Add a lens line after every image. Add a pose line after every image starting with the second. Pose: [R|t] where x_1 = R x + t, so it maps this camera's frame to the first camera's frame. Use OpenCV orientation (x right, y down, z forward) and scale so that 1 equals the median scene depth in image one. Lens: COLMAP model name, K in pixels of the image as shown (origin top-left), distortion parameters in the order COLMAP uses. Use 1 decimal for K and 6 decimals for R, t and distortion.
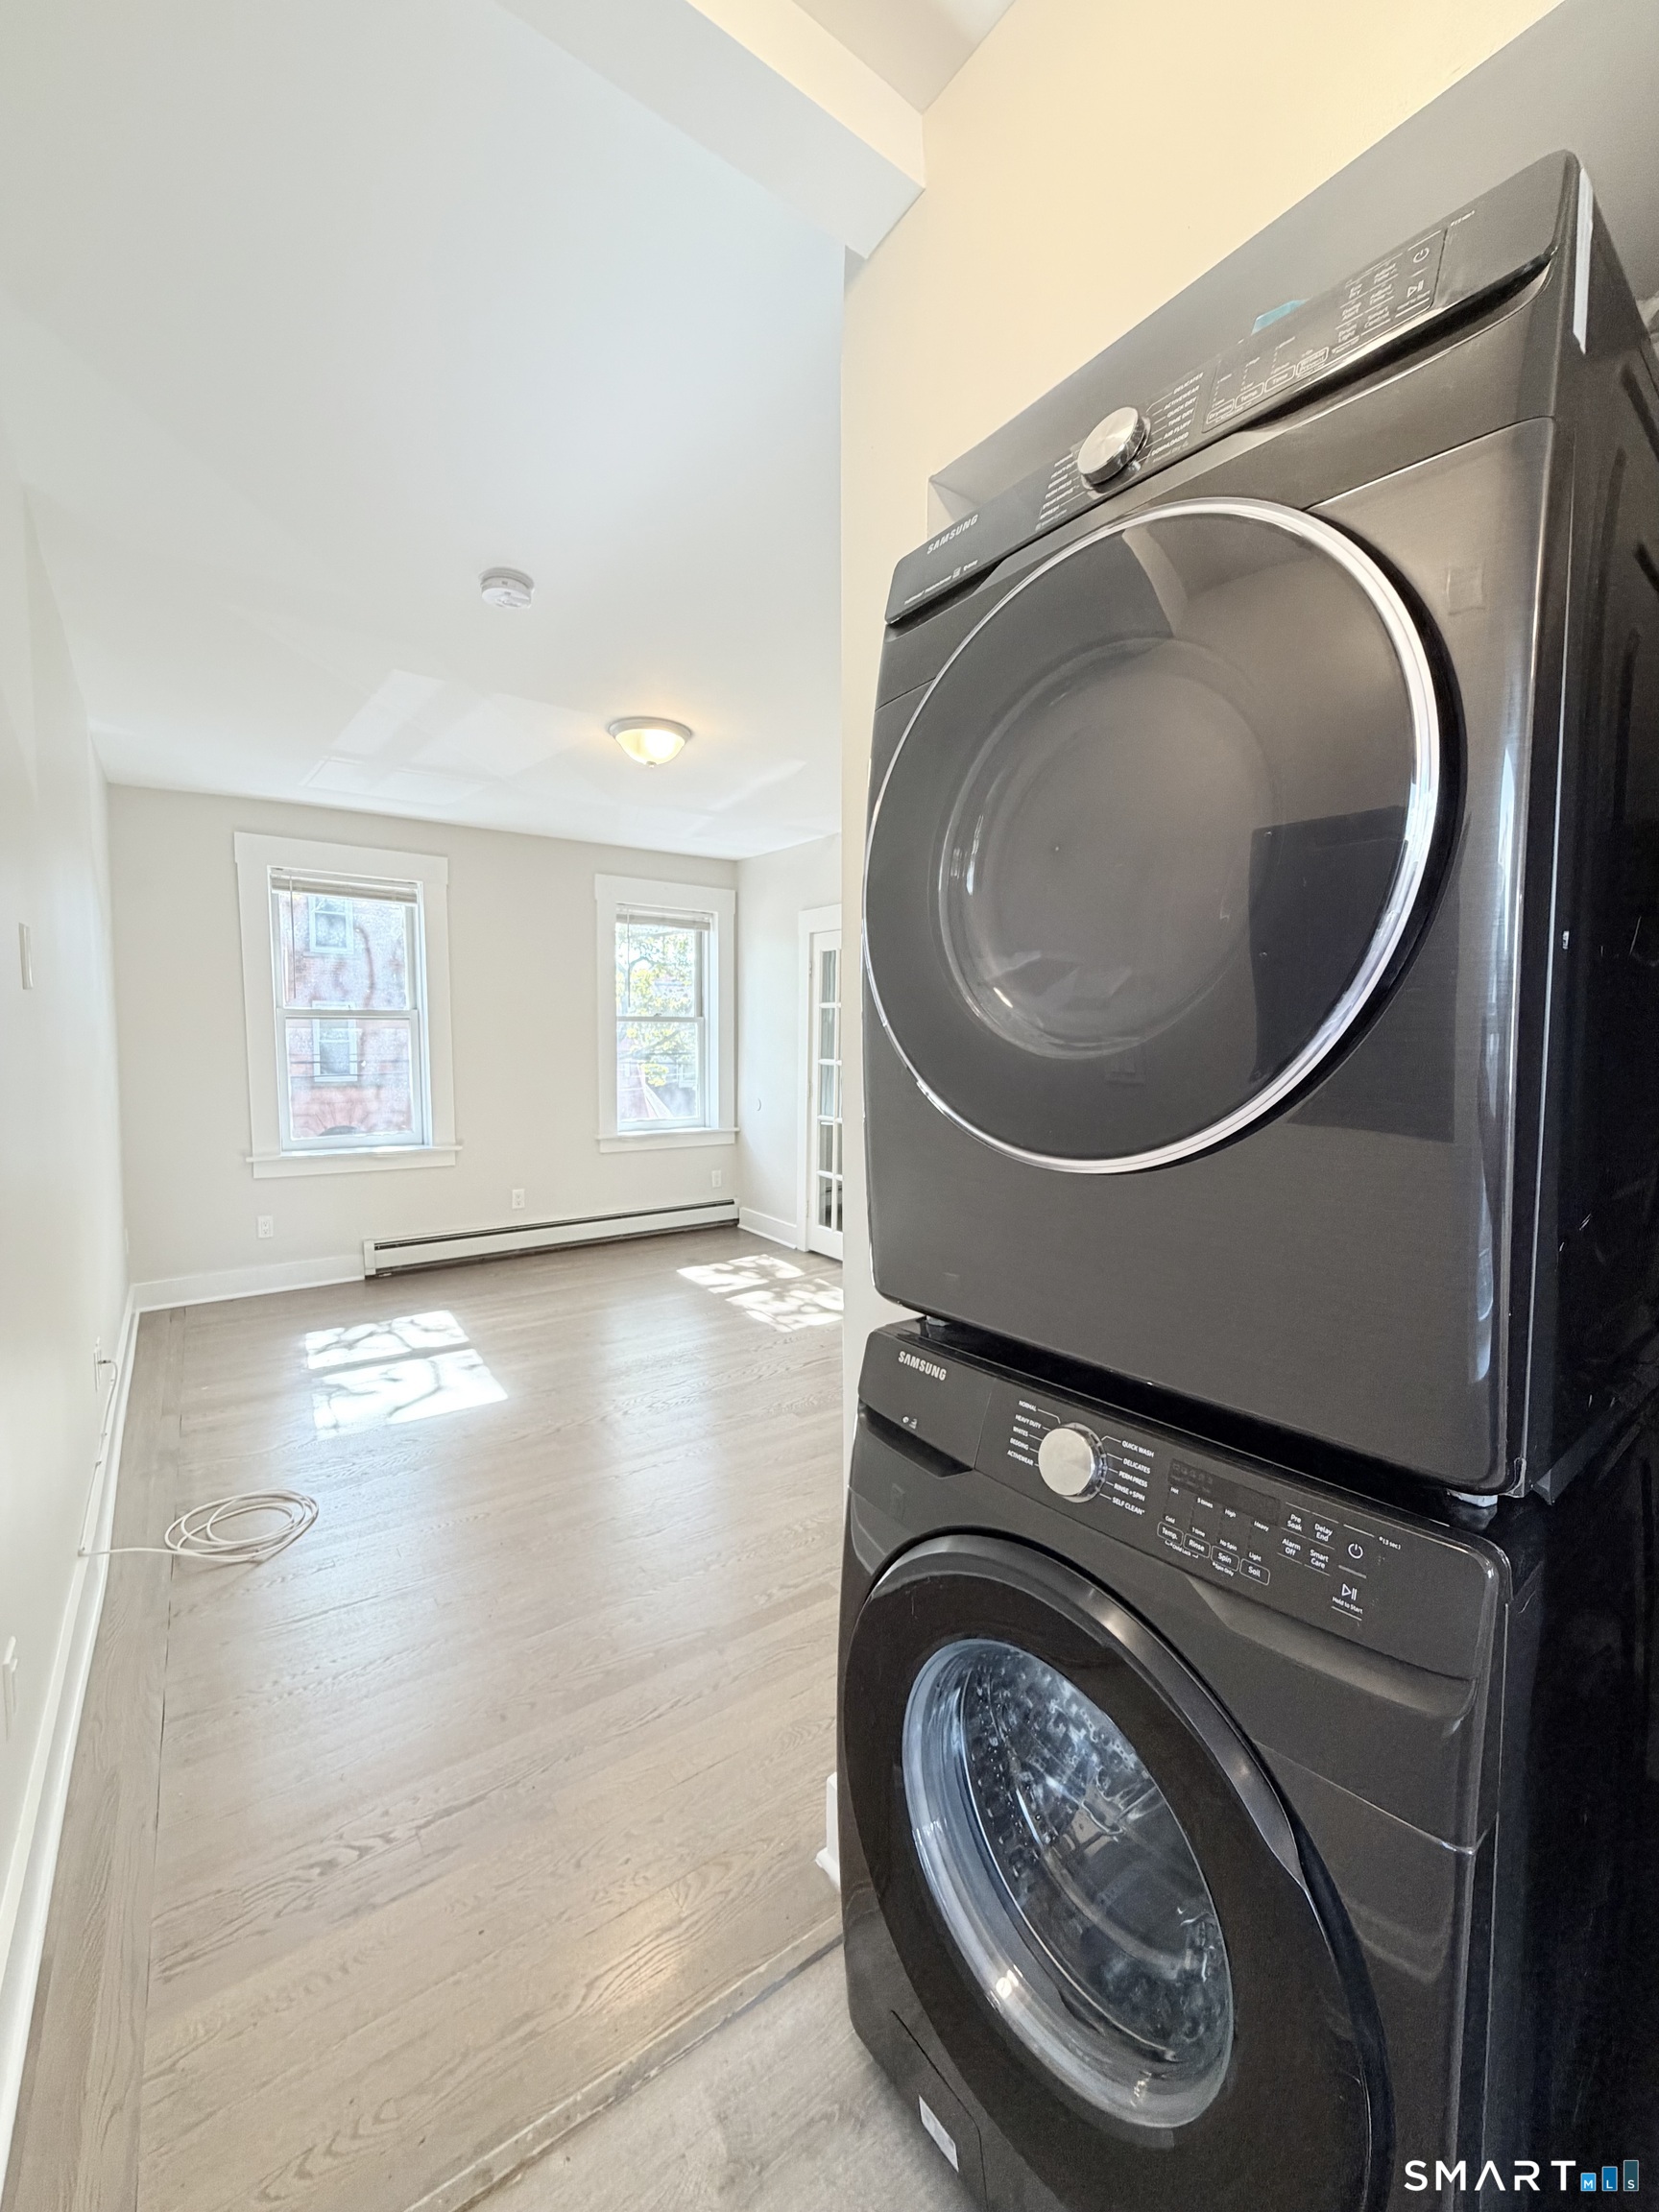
lens RADIAL K [[893.3, 0, 829.5], [0, 893.3, 1106.0], [0, 0, 1]] dist [-0.029701, -0.000211]
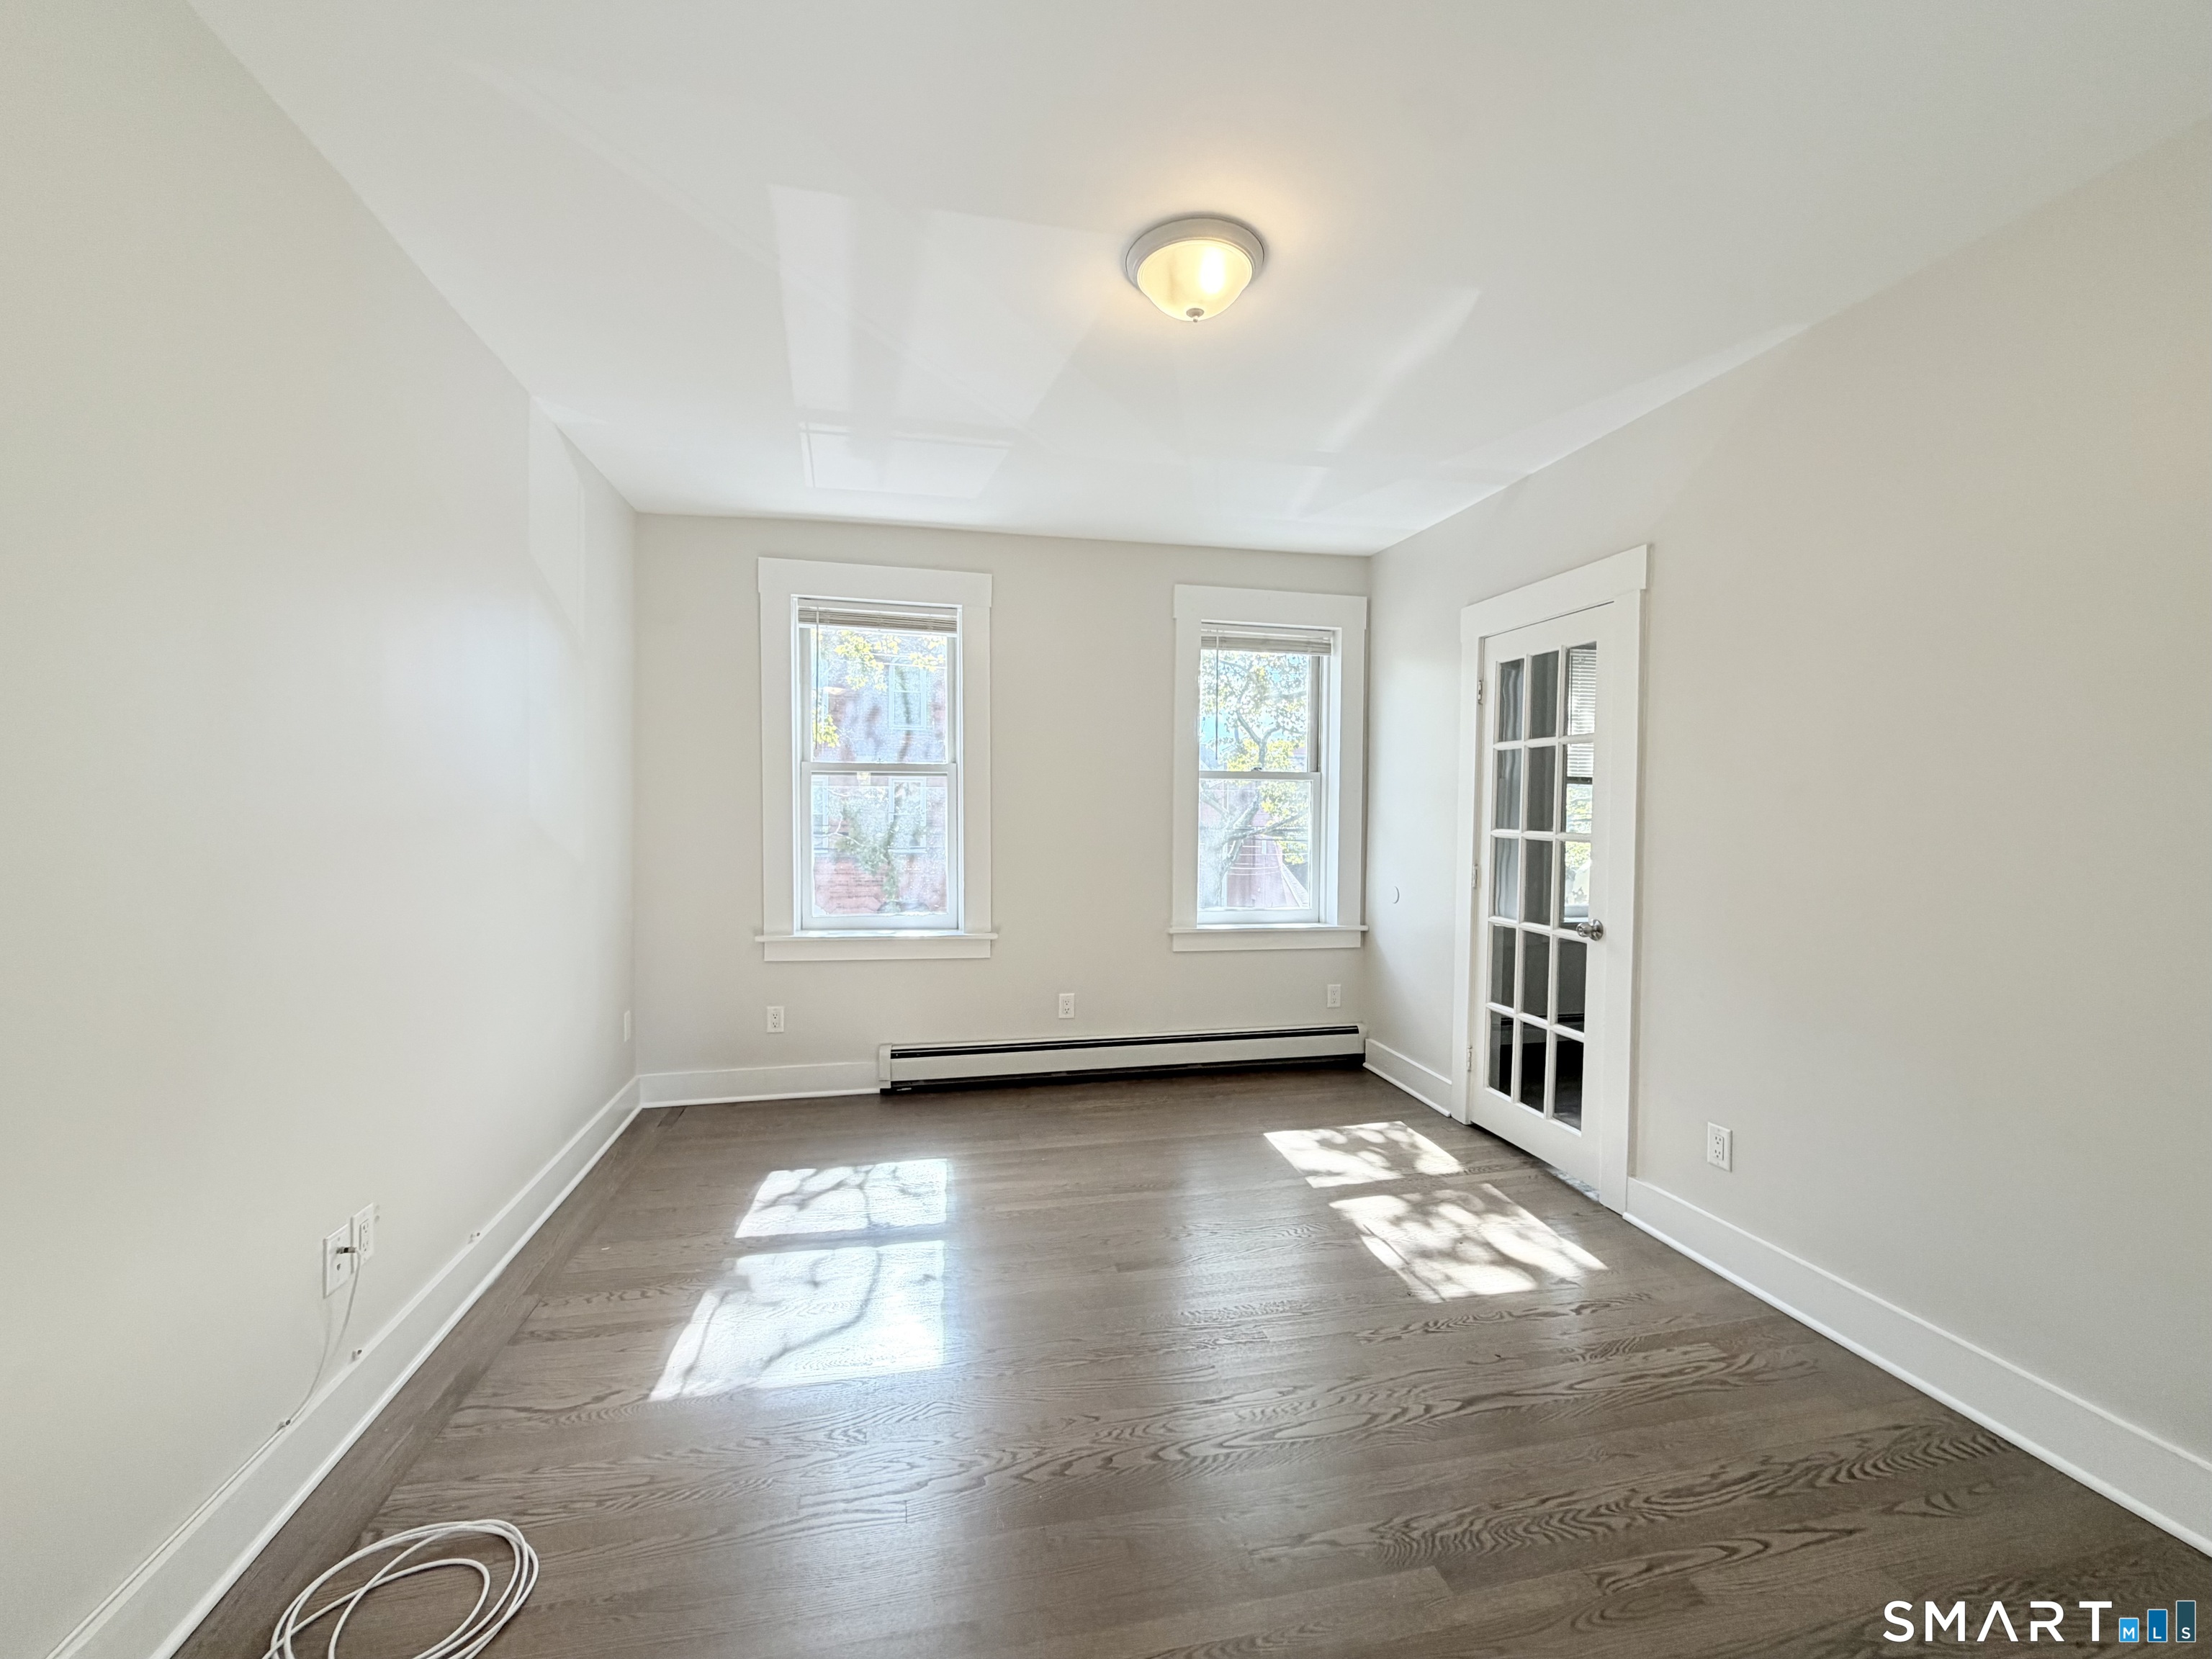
lens RADIAL K [[893.3, 0, 1099.0], [0, 893.3, 830.9], [0, 0, 1]] dist [-0.029701, -0.000211]
pose [[0.915242, 0.010123, -0.402777, -0.014663], [-0.034225, 0.998024, -0.052686, -0.008082], [0.401448, 0.062005, 0.913780, 0.316799]]
